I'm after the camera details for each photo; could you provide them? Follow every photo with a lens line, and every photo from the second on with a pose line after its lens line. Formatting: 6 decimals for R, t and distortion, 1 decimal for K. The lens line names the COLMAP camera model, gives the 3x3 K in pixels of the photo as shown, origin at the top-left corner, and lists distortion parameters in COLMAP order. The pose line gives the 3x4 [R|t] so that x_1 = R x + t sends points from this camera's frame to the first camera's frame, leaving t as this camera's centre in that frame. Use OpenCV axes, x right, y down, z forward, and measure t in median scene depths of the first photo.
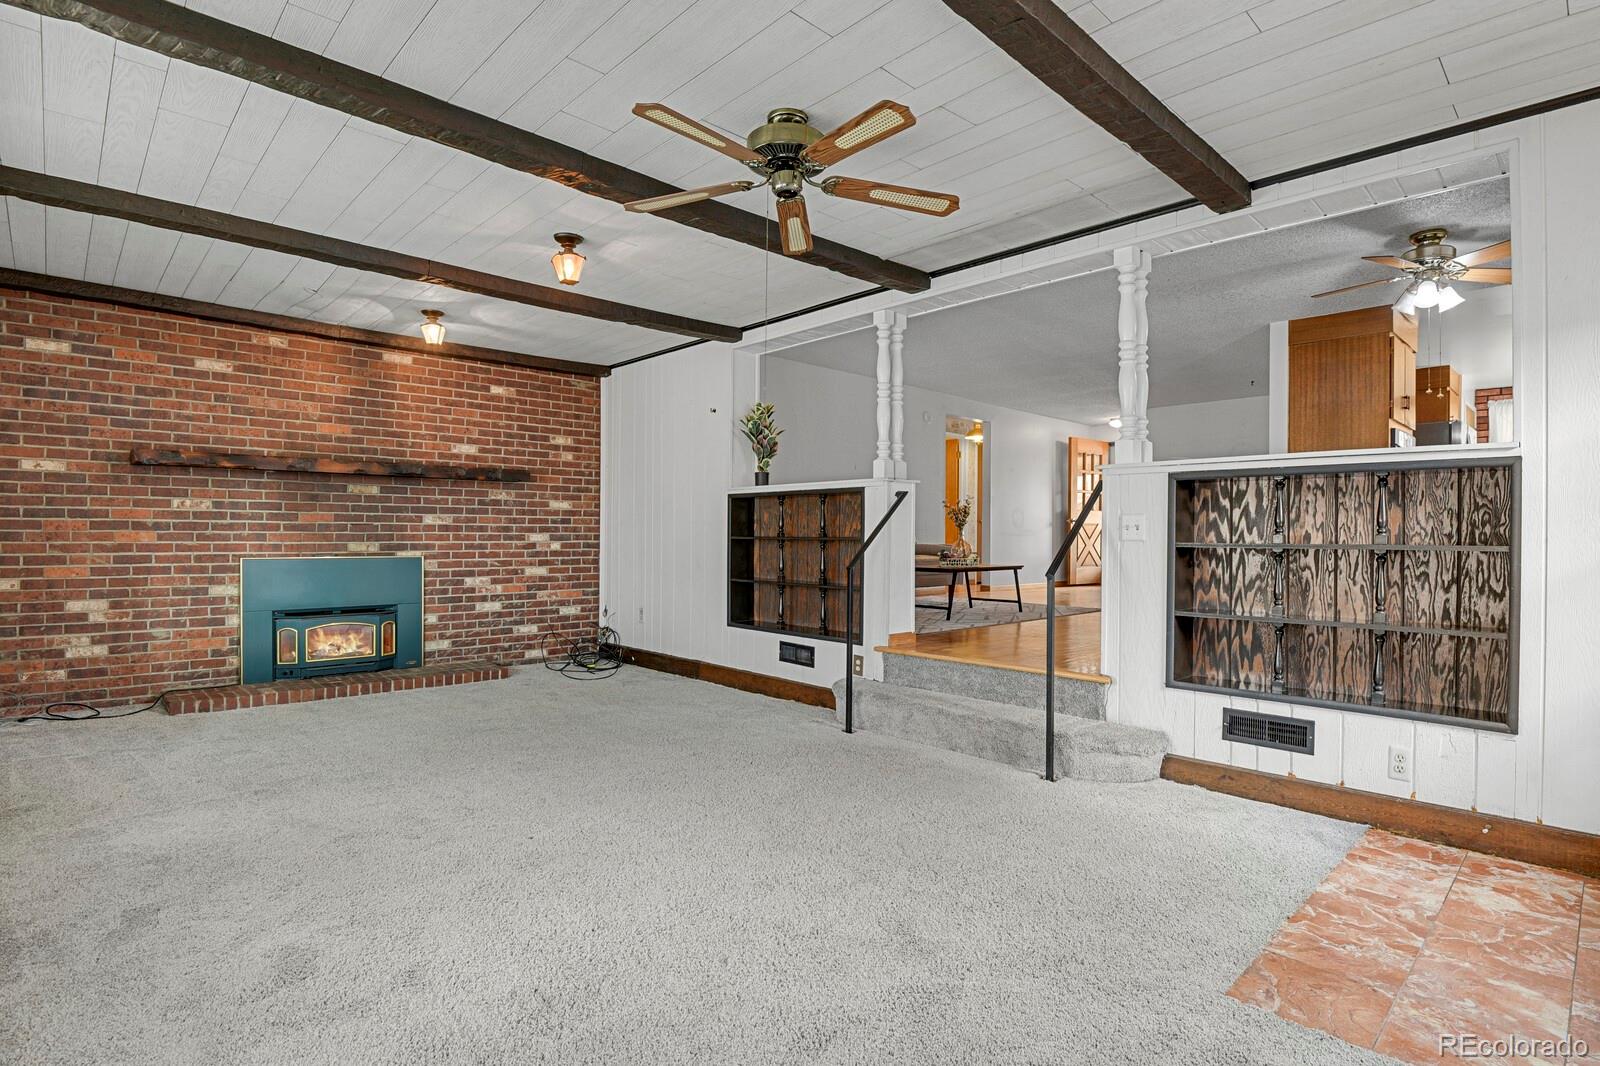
lens RADIAL K [[786.3, 0, 812.3], [0, 786.3, 533.5], [0, 0, 1]] dist [-0.016663, -0.005687]
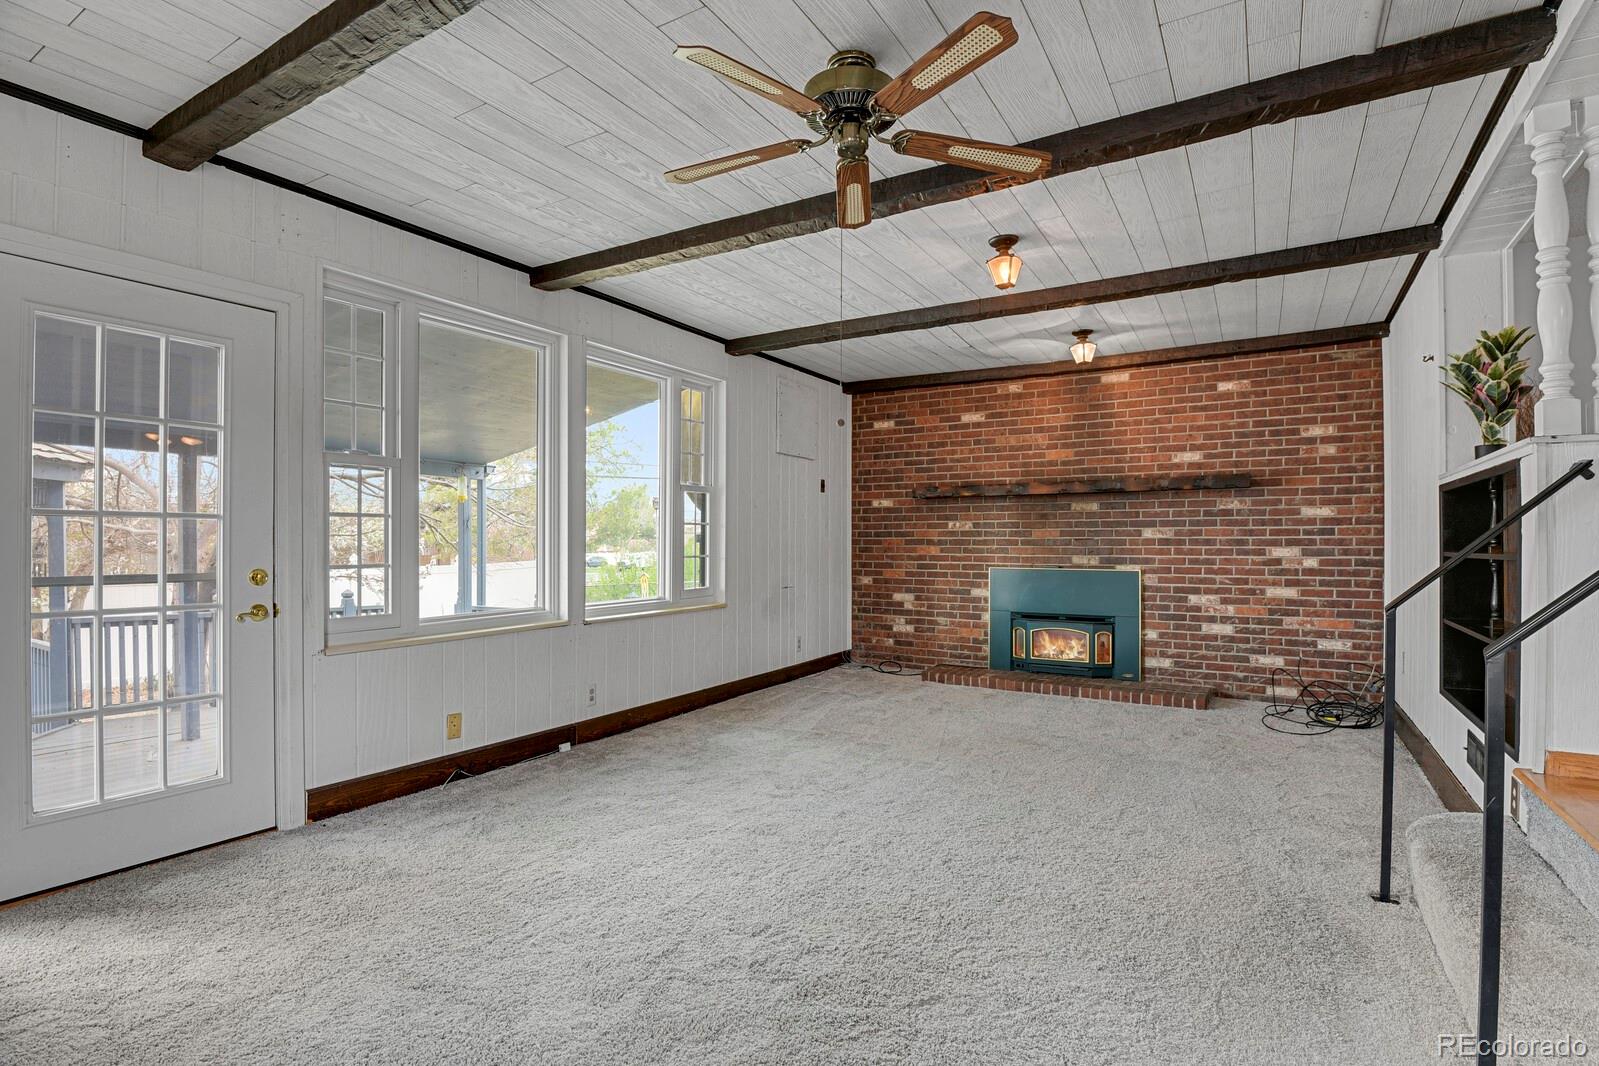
lens RADIAL K [[785.8, 0, 811.5], [0, 785.8, 532.3], [0, 0, 1]] dist [-0.016663, -0.005687]
pose [[0.270076, -0.019021, -0.962651, 0.381733], [0.001385, 0.999811, -0.019367, -0.000694], [0.962838, 0.003898, 0.270051, 0.362163]]
